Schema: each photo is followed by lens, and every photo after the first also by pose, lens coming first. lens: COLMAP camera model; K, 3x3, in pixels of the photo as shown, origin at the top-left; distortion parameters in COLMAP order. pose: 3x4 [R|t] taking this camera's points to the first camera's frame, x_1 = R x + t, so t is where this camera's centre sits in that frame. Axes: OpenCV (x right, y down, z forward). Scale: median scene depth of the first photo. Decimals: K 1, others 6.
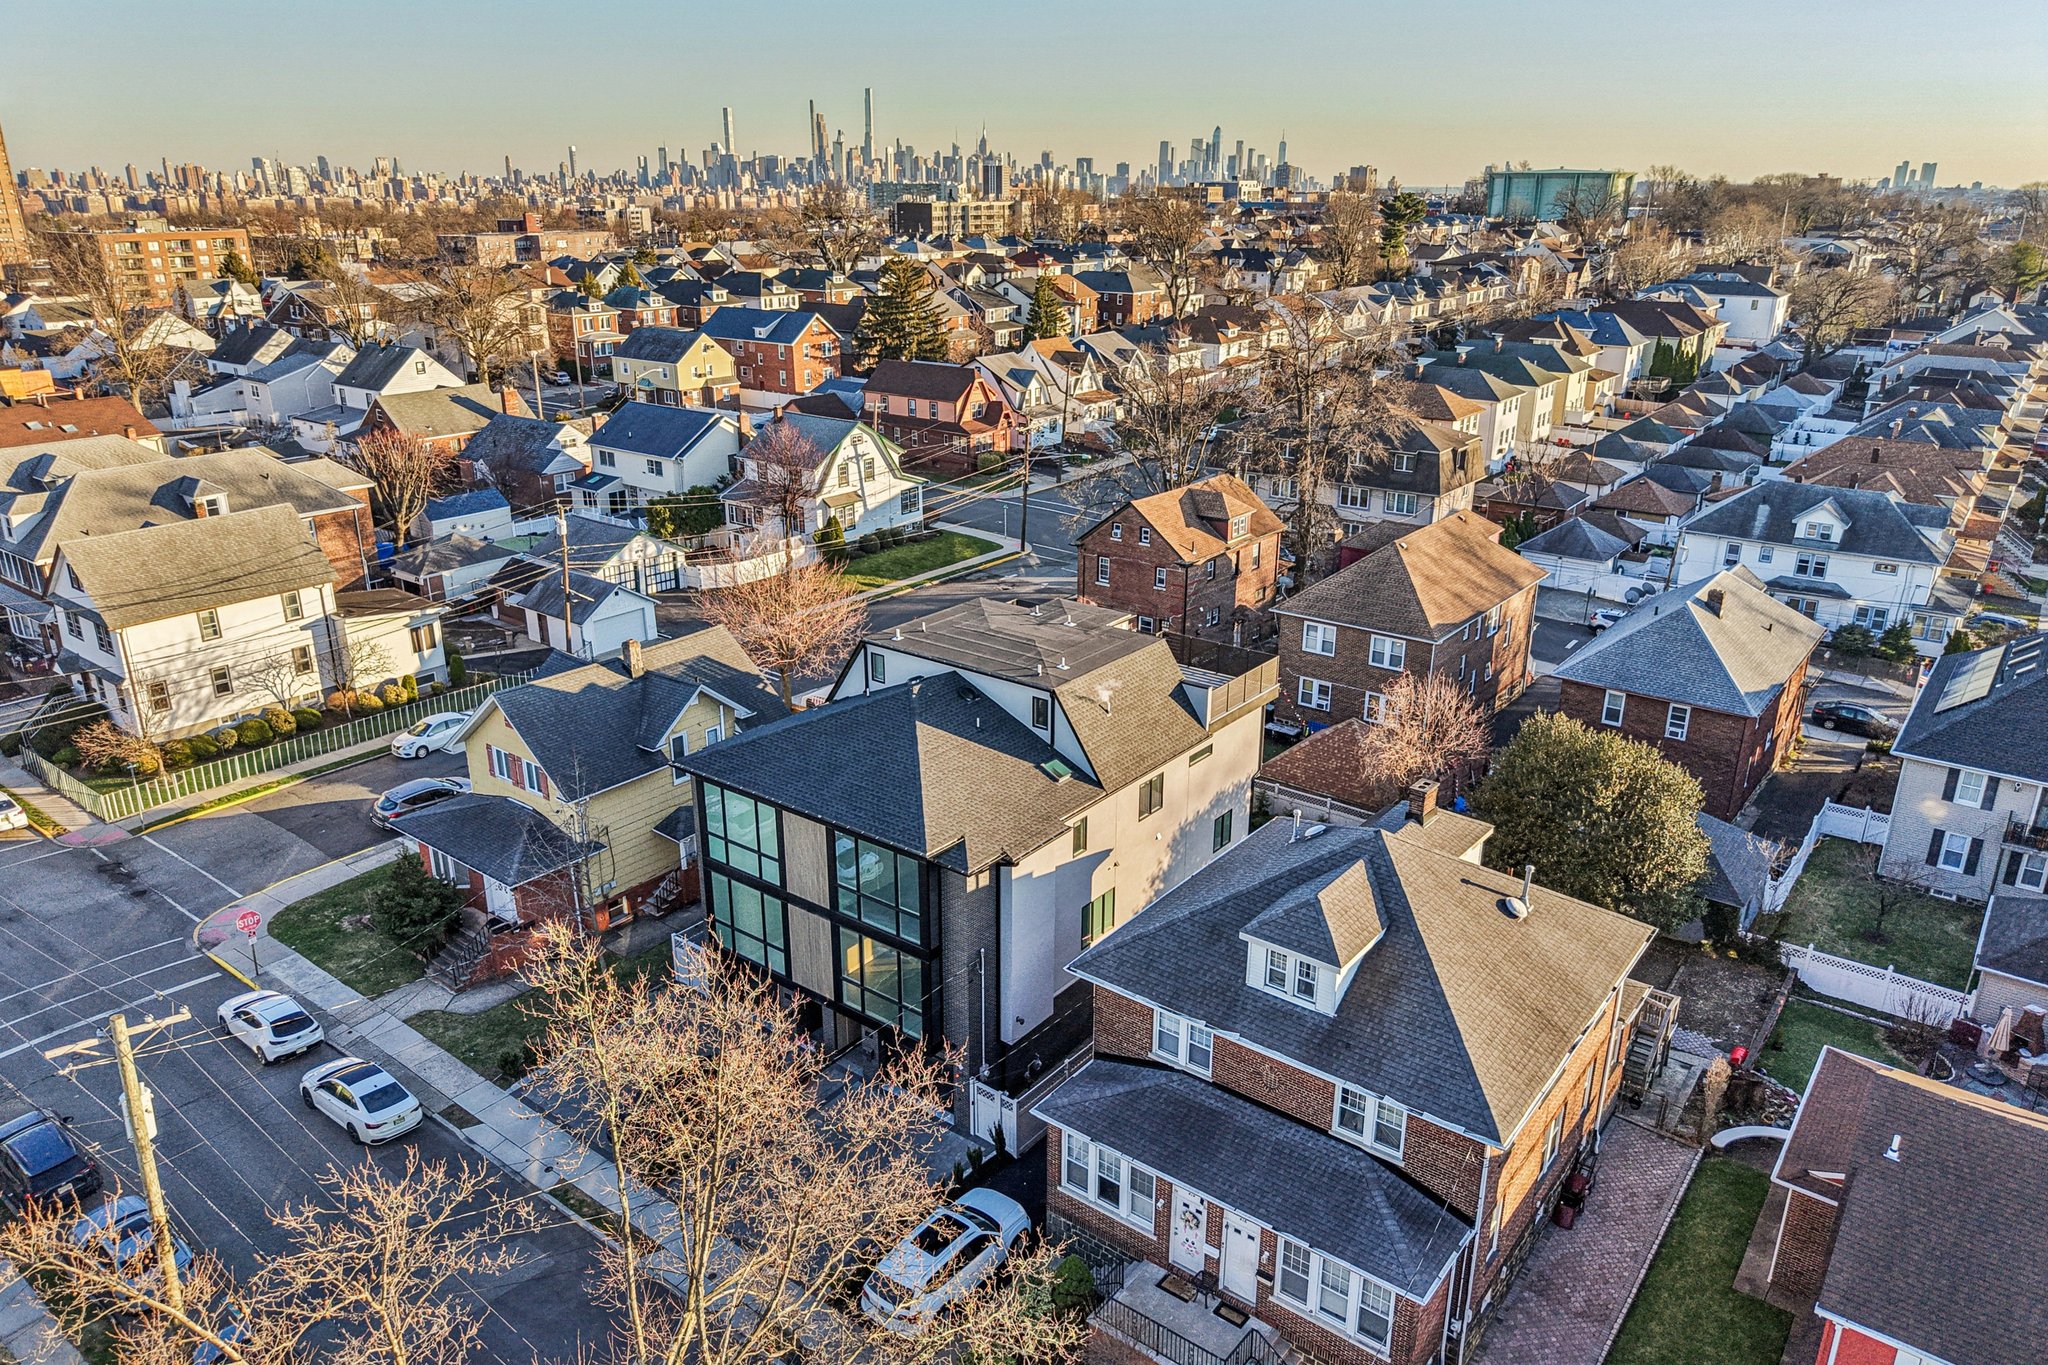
lens RADIAL K [[1369.5, 0, 1024.0], [0, 1369.5, 682.5], [0, 0, 1]] dist [0.010067, -0.003331]
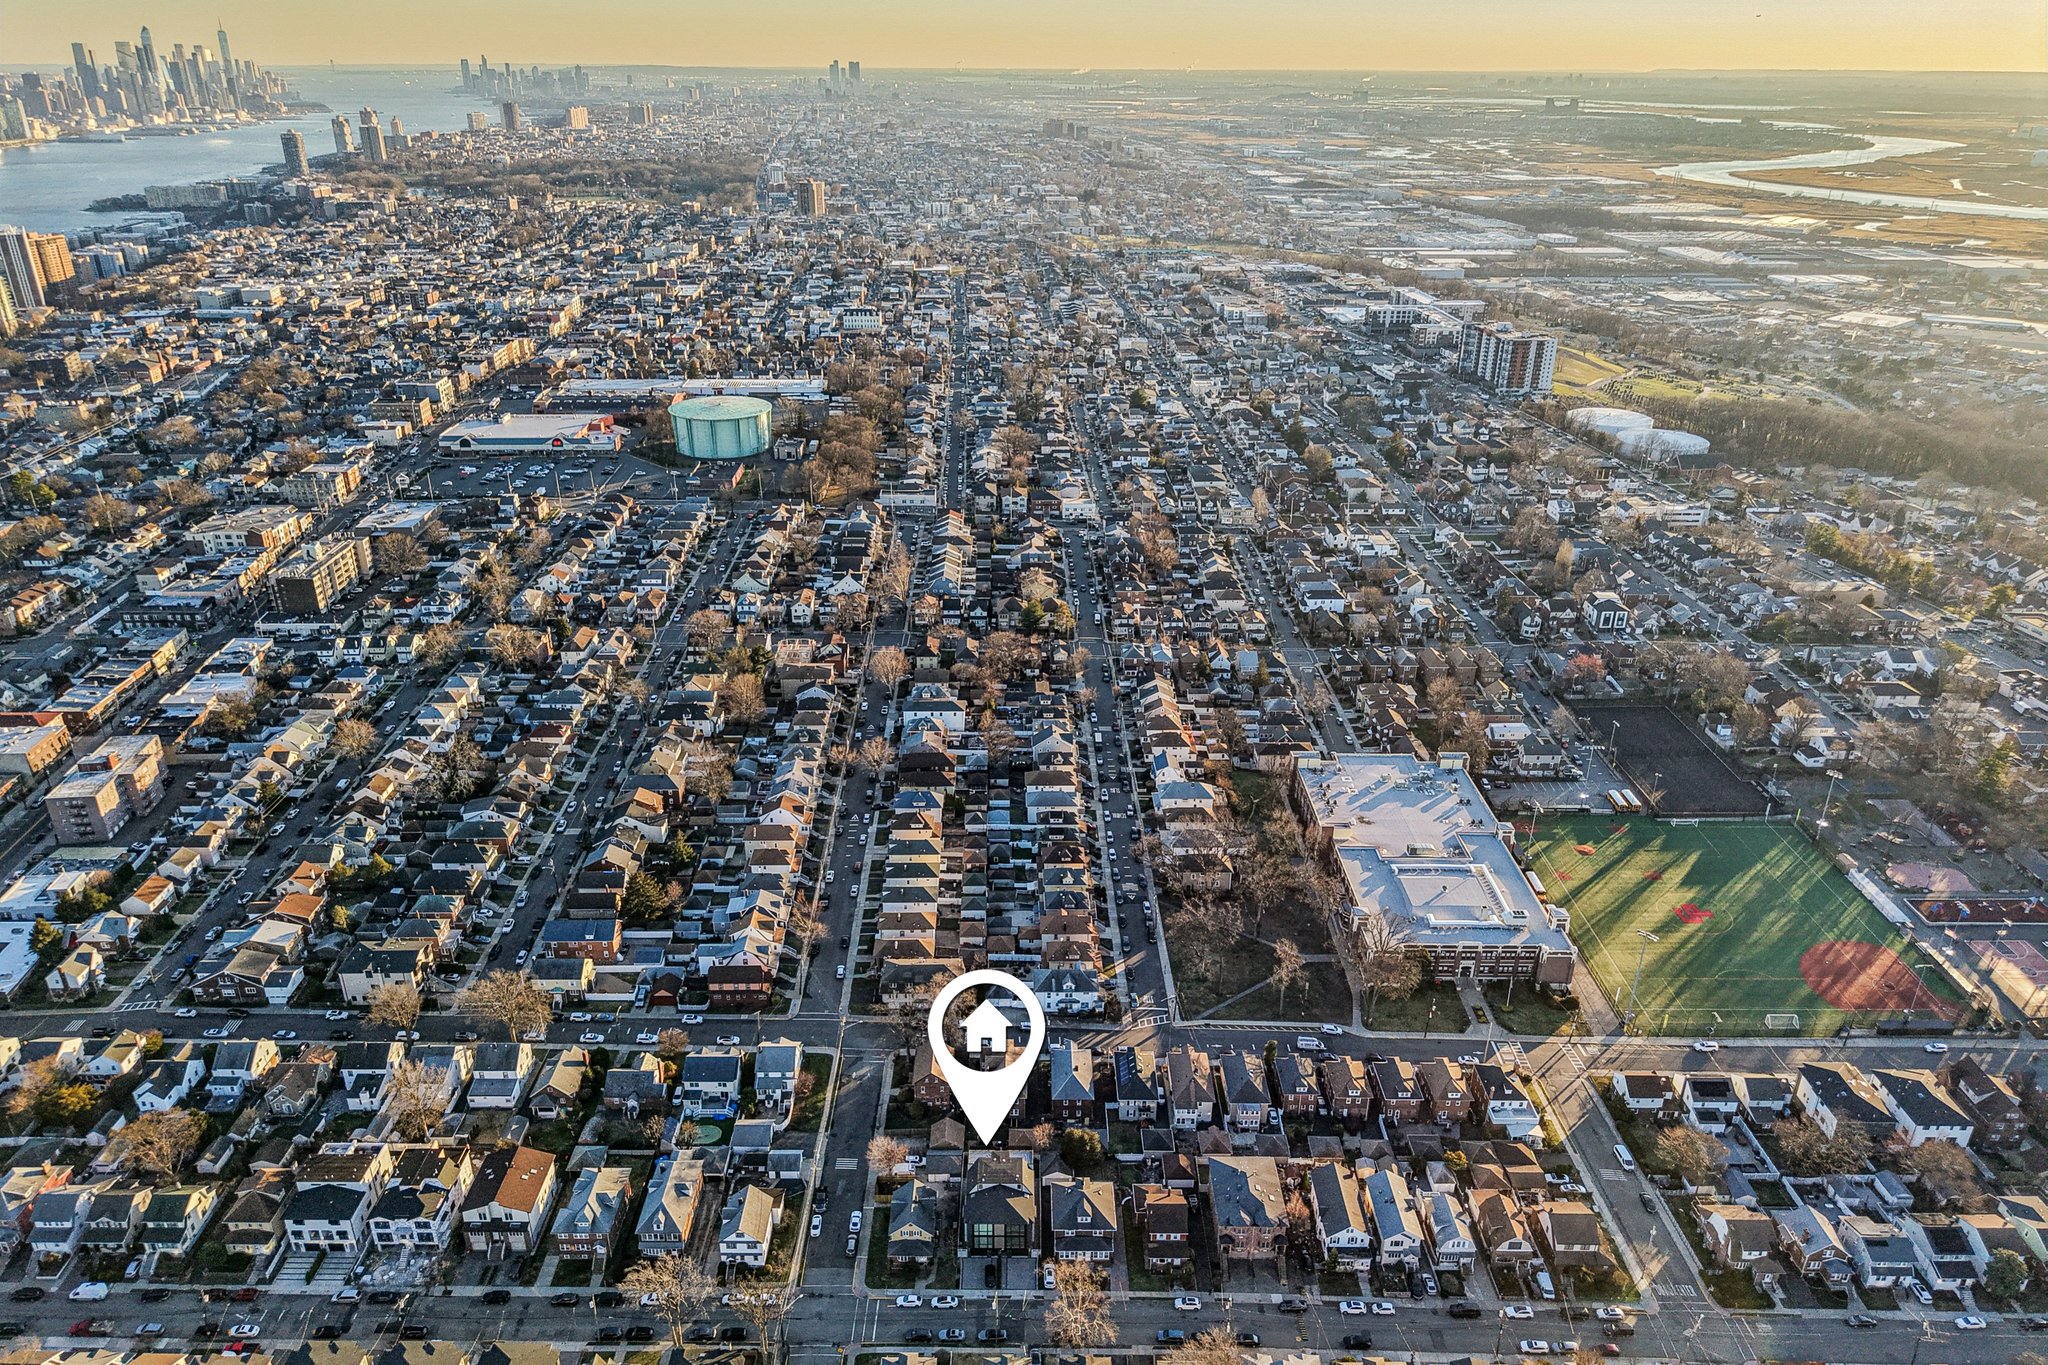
lens RADIAL K [[1369.5, 0, 1024.0], [0, 1369.5, 682.5], [0, 0, 1]] dist [0.010067, -0.003331]
pose [[0.790247, -0.236464, 0.565327, -2.540847], [0.200536, 0.971543, 0.126055, -2.570106], [-0.579047, 0.013754, 0.815178, -3.502060]]
